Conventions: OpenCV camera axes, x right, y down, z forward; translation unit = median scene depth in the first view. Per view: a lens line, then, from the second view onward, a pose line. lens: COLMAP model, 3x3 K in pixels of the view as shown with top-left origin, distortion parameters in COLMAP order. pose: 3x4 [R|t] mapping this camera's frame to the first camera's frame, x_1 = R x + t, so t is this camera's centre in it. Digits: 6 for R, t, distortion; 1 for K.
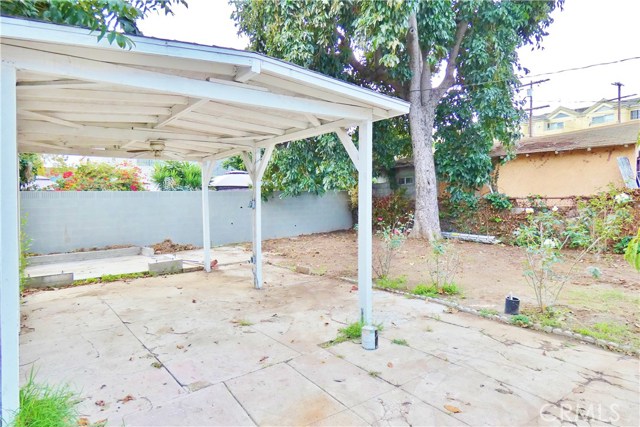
lens RADIAL K [[383.7, 0, 322.5], [0, 383.7, 212.9], [0, 0, 1]] dist [-0.002278, -0.000359]
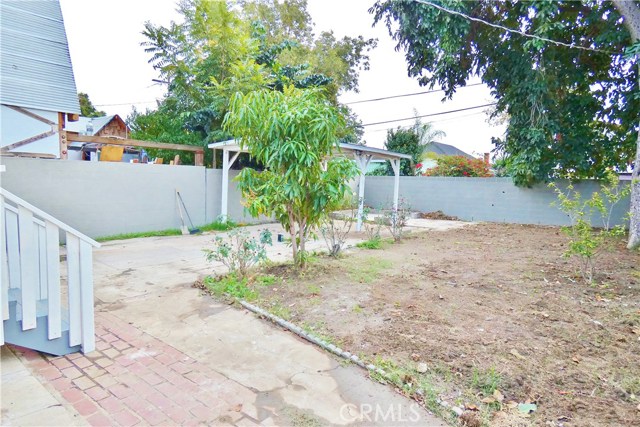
lens RADIAL K [[383.7, 0, 322.5], [0, 383.7, 212.9], [0, 0, 1]] dist [-0.002278, -0.000359]
pose [[0.241502, 0.107636, -0.964412, 1.044992], [-0.065470, 0.993372, 0.094474, -0.035671], [0.968189, 0.040324, 0.246949, 0.264083]]
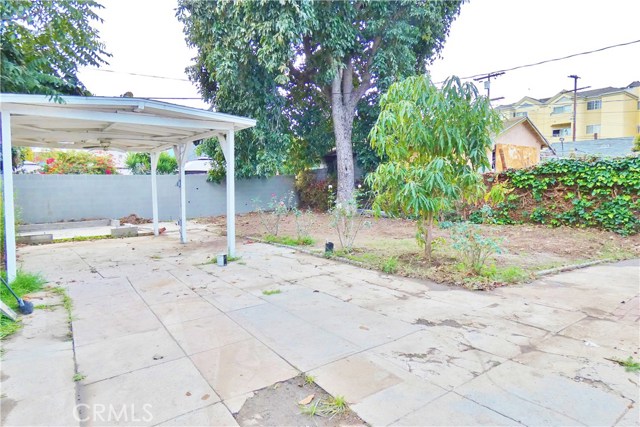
lens RADIAL K [[383.7, 0, 322.5], [0, 383.7, 212.9], [0, 0, 1]] dist [-0.002278, -0.000359]
pose [[0.999871, 0.002687, 0.015838, 0.218738], [-0.003287, 0.999273, 0.037980, 0.019634], [-0.015725, -0.038027, 0.999153, -0.284441]]
